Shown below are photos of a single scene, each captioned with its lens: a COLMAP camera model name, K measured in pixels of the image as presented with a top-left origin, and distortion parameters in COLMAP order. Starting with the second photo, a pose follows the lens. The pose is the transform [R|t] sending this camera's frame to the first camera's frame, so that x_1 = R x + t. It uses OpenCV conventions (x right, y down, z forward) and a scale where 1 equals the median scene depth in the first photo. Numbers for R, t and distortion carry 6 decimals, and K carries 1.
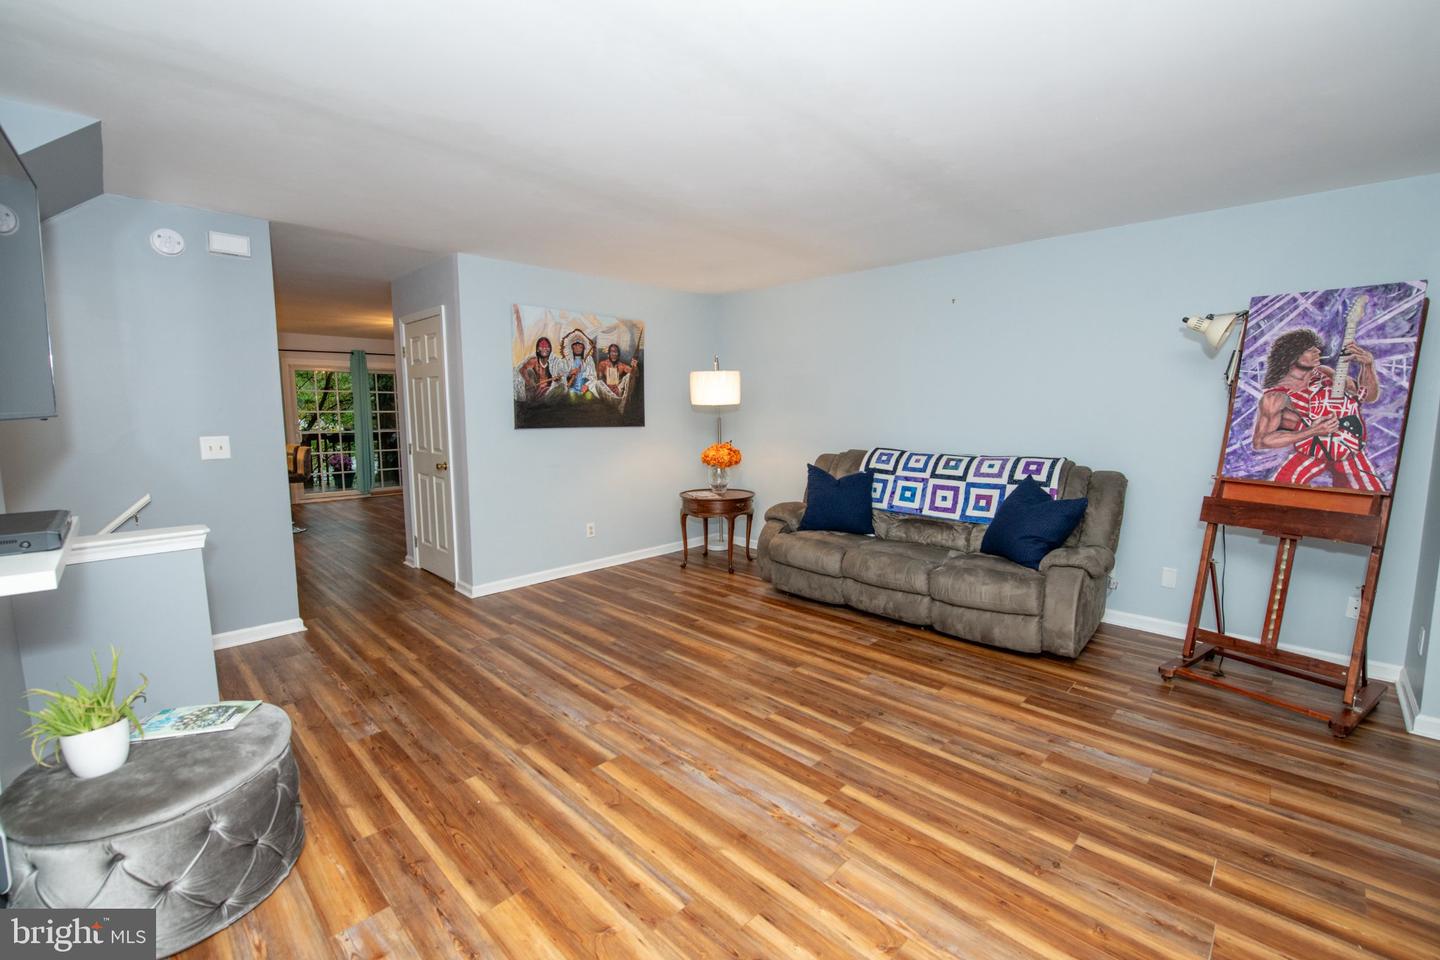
lens RADIAL K [[605.3, 0, 728.7], [0, 605.3, 479.8], [0, 0, 1]] dist [-0.015936, -0.002461]
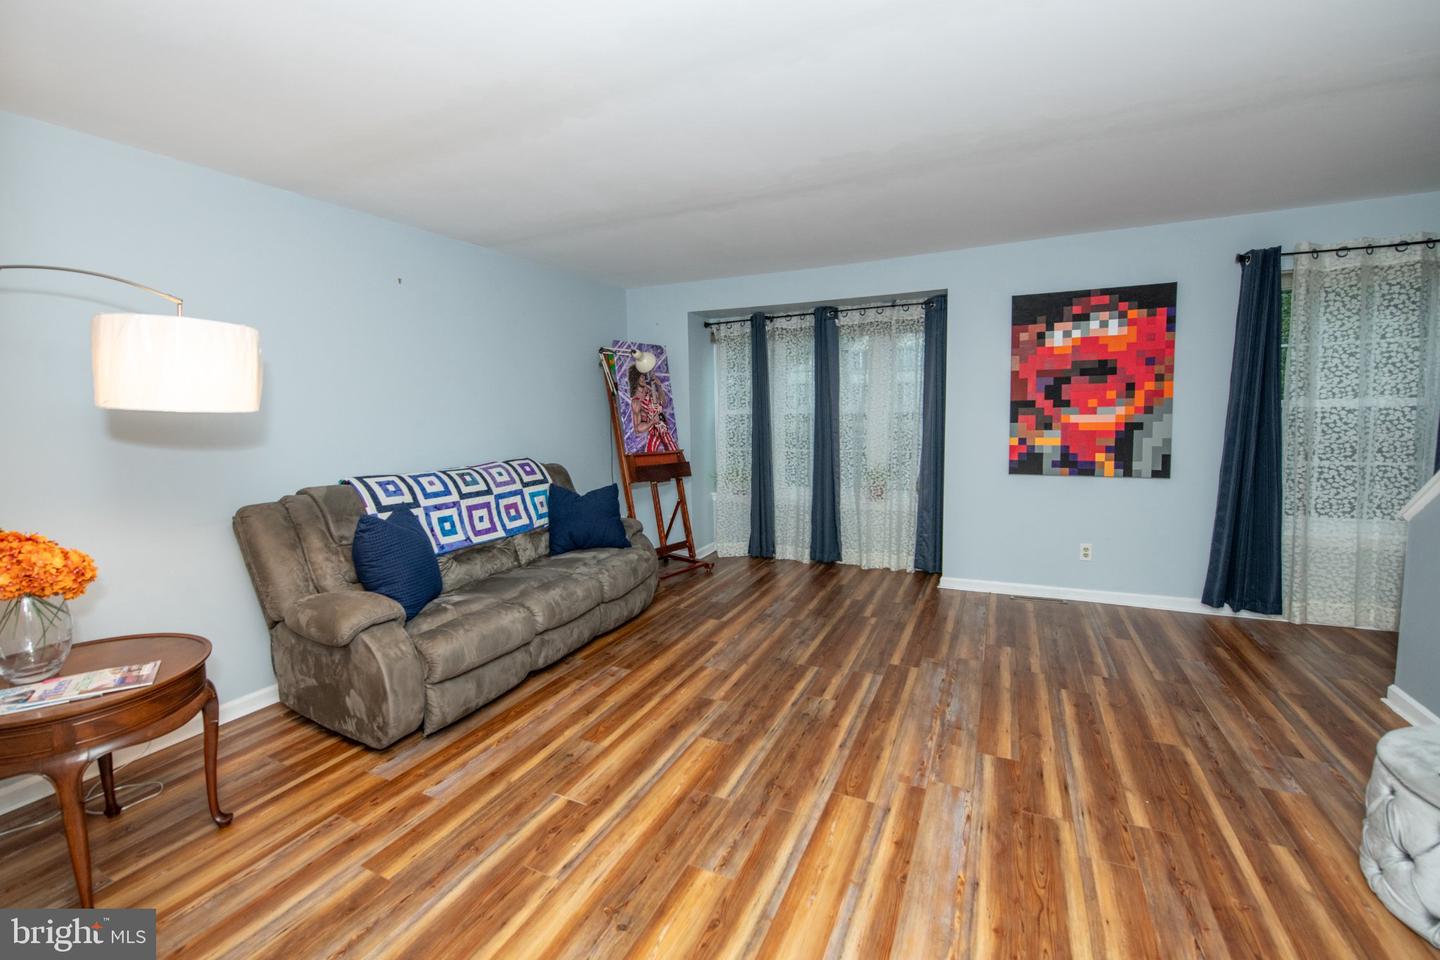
lens RADIAL K [[628.7, 0, 674.5], [0, 628.7, 465.3], [0, 0, 1]] dist [-0.015316, -0.001491]
pose [[-0.282558, -0.080569, 0.955861, -0.859787], [0.133594, 0.983450, 0.122386, -0.176689], [-0.949902, 0.162278, -0.267118, 1.468456]]
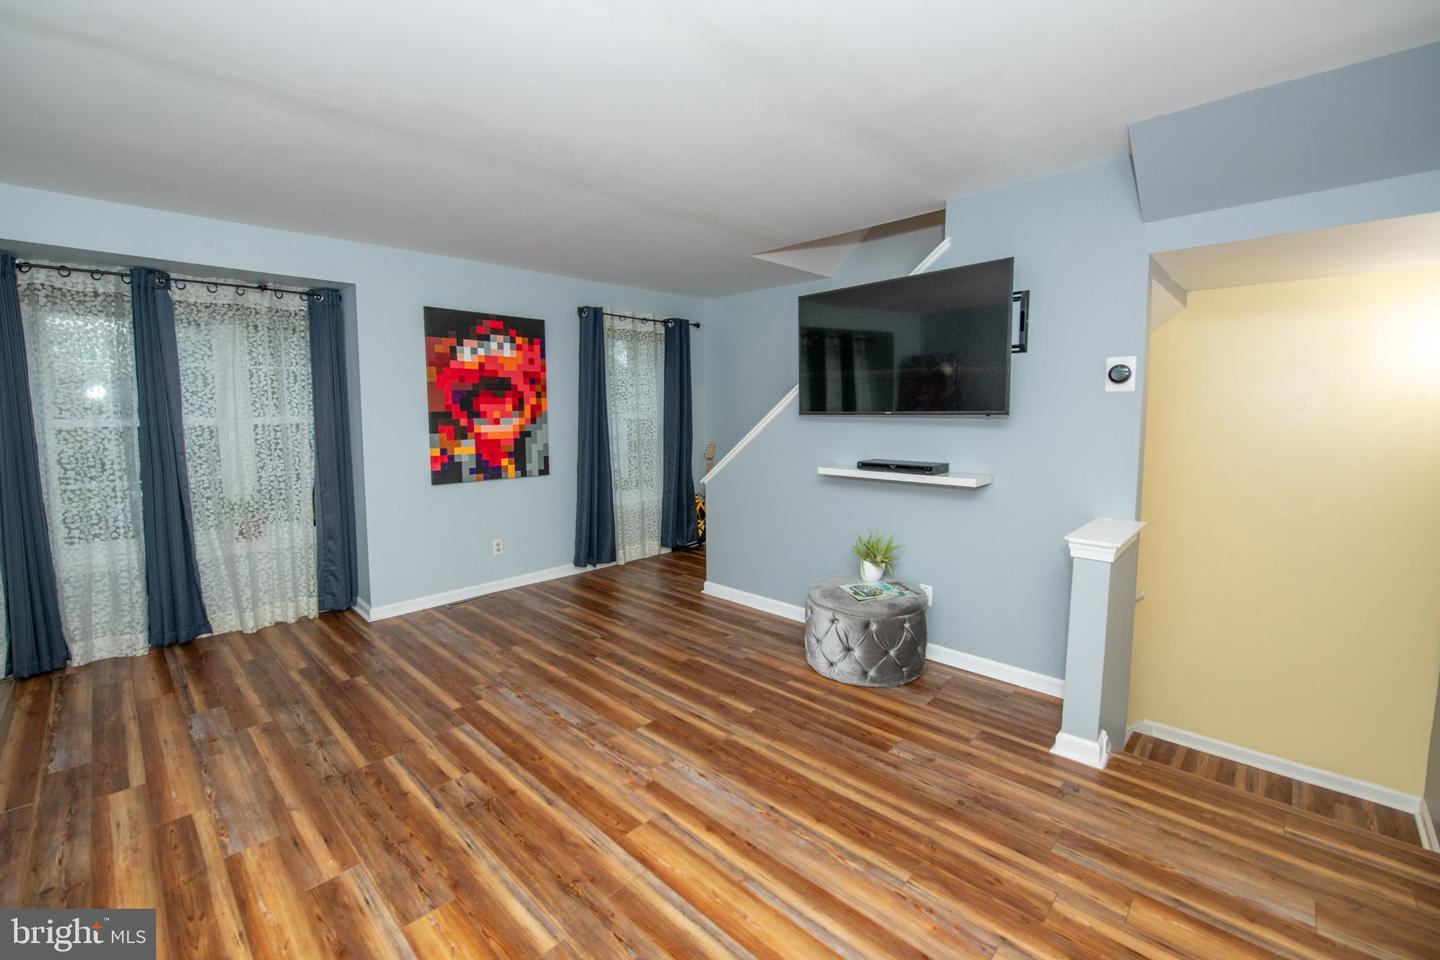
lens RADIAL K [[605.3, 0, 714.8], [0, 605.3, 464.9], [0, 0, 1]] dist [-0.015936, -0.002461]
pose [[-0.999976, 0.005412, -0.004389, -0.285171], [0.004397, 0.978742, 0.205050, -0.206437], [0.005405, 0.205026, -0.978742, 1.725217]]
